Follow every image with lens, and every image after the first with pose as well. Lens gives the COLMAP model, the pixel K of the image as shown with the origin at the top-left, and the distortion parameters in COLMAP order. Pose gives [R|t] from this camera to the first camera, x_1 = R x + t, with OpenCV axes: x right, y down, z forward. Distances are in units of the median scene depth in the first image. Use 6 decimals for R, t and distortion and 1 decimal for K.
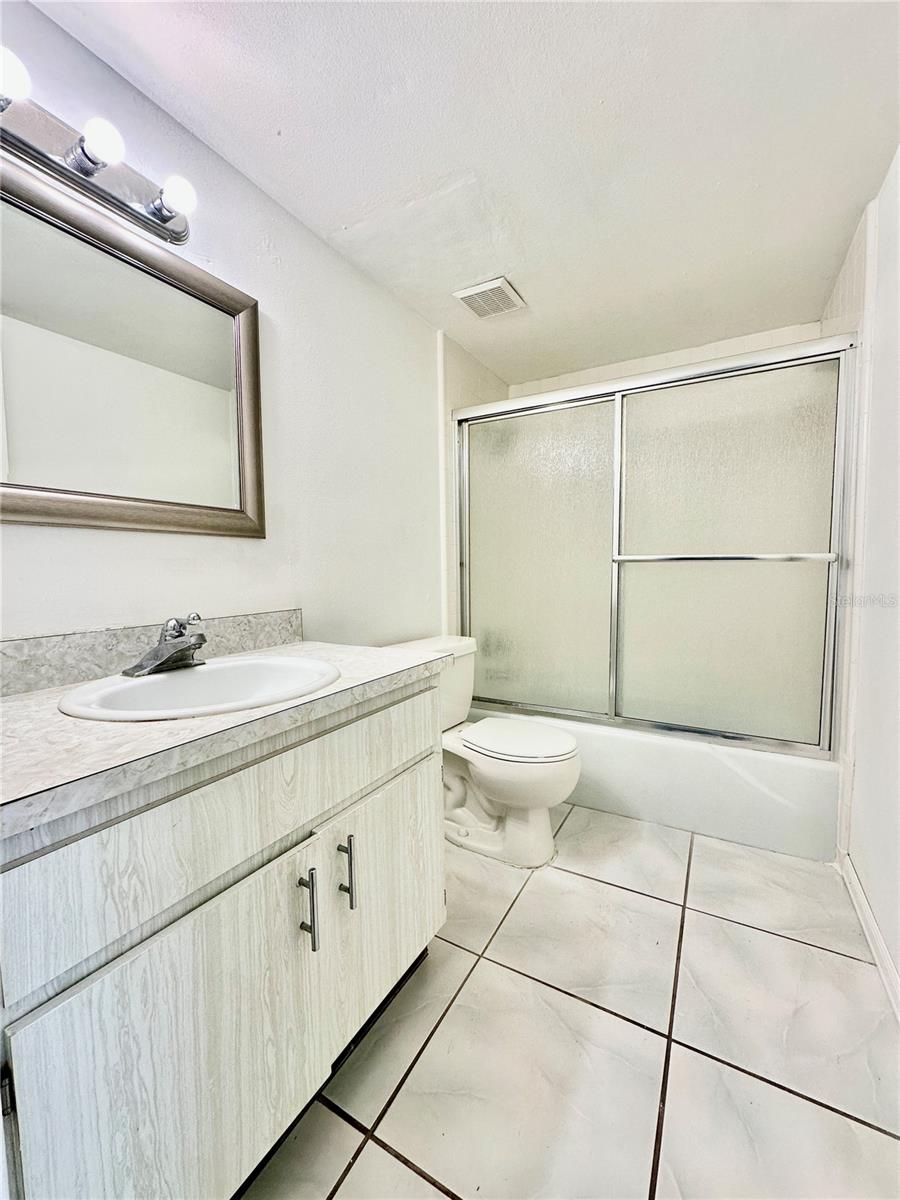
lens RADIAL K [[477.5, 0, 450.1], [0, 477.5, 599.7], [0, 0, 1]] dist [-0.003093, 0.000418]
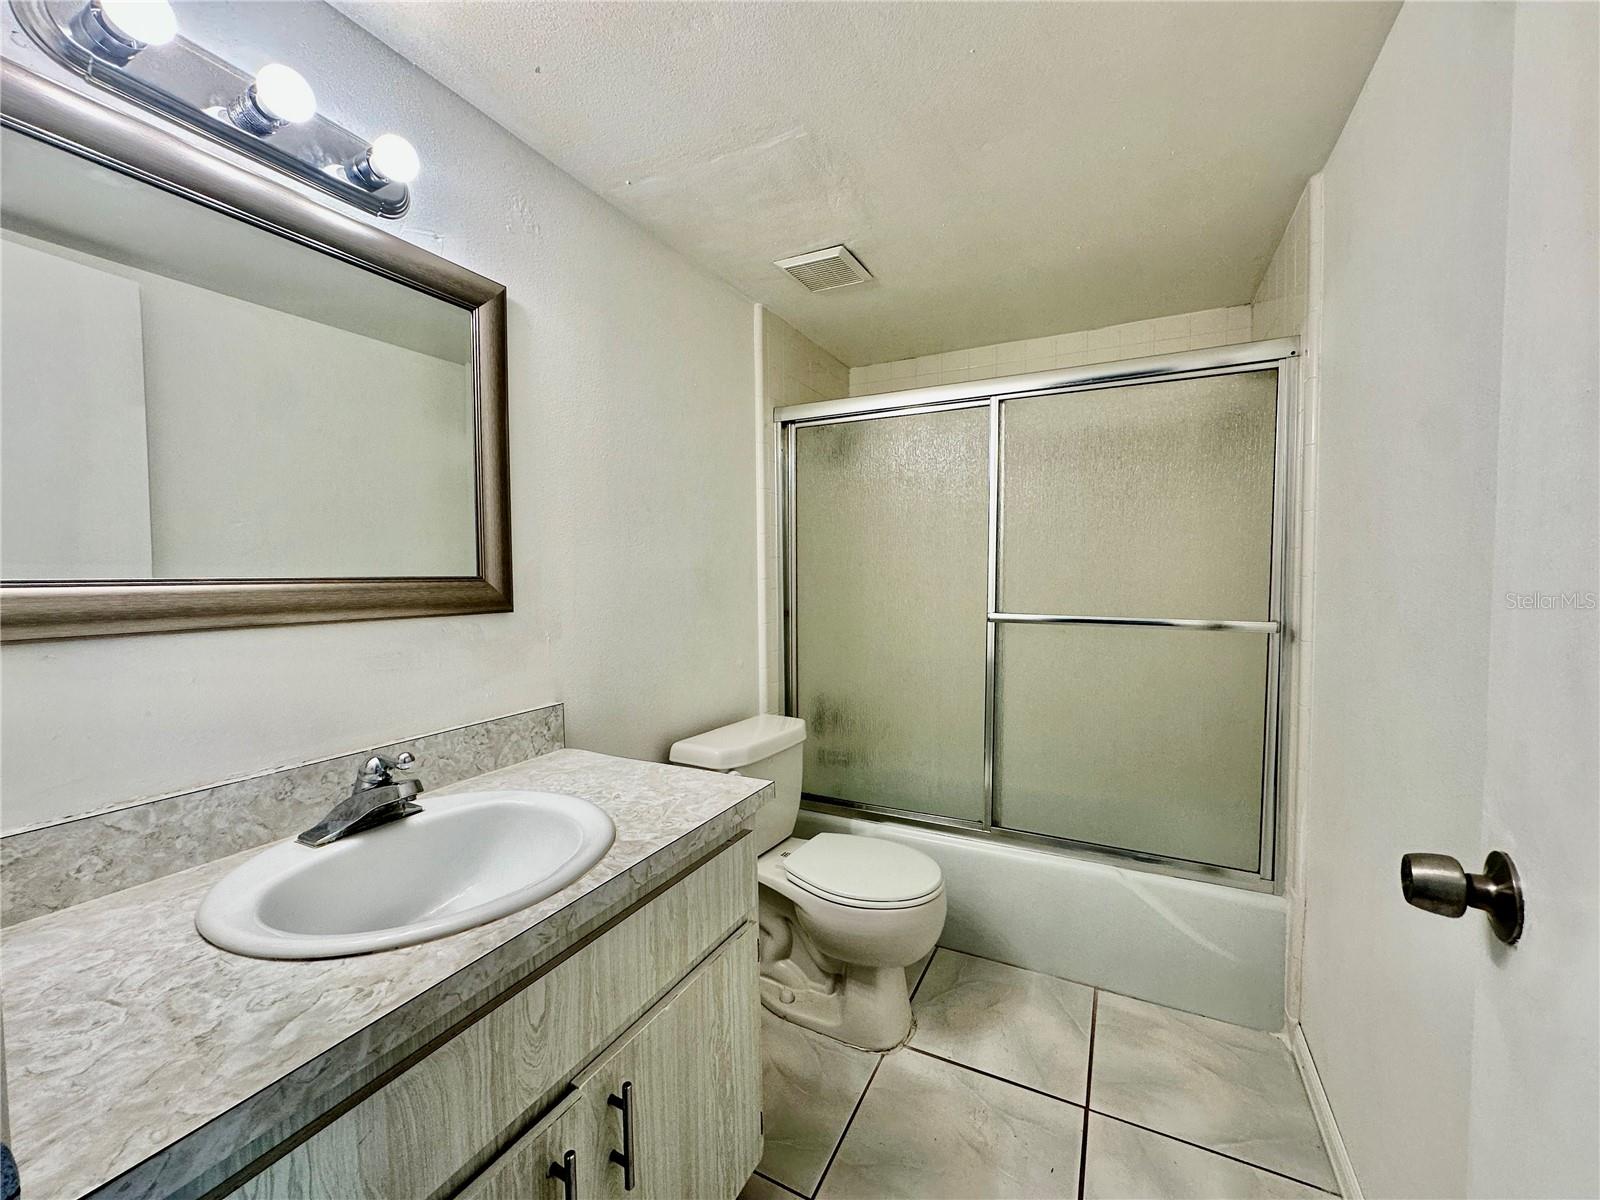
lens RADIAL K [[636.7, 0, 800.2], [0, 636.7, 601.5], [0, 0, 1]] dist [-0.003093, 0.000418]
pose [[0.998963, 0.002554, 0.045462, 0.001477], [-0.001504, 0.999732, -0.023105, -0.115853], [-0.045509, 0.023013, 0.998699, 0.021327]]
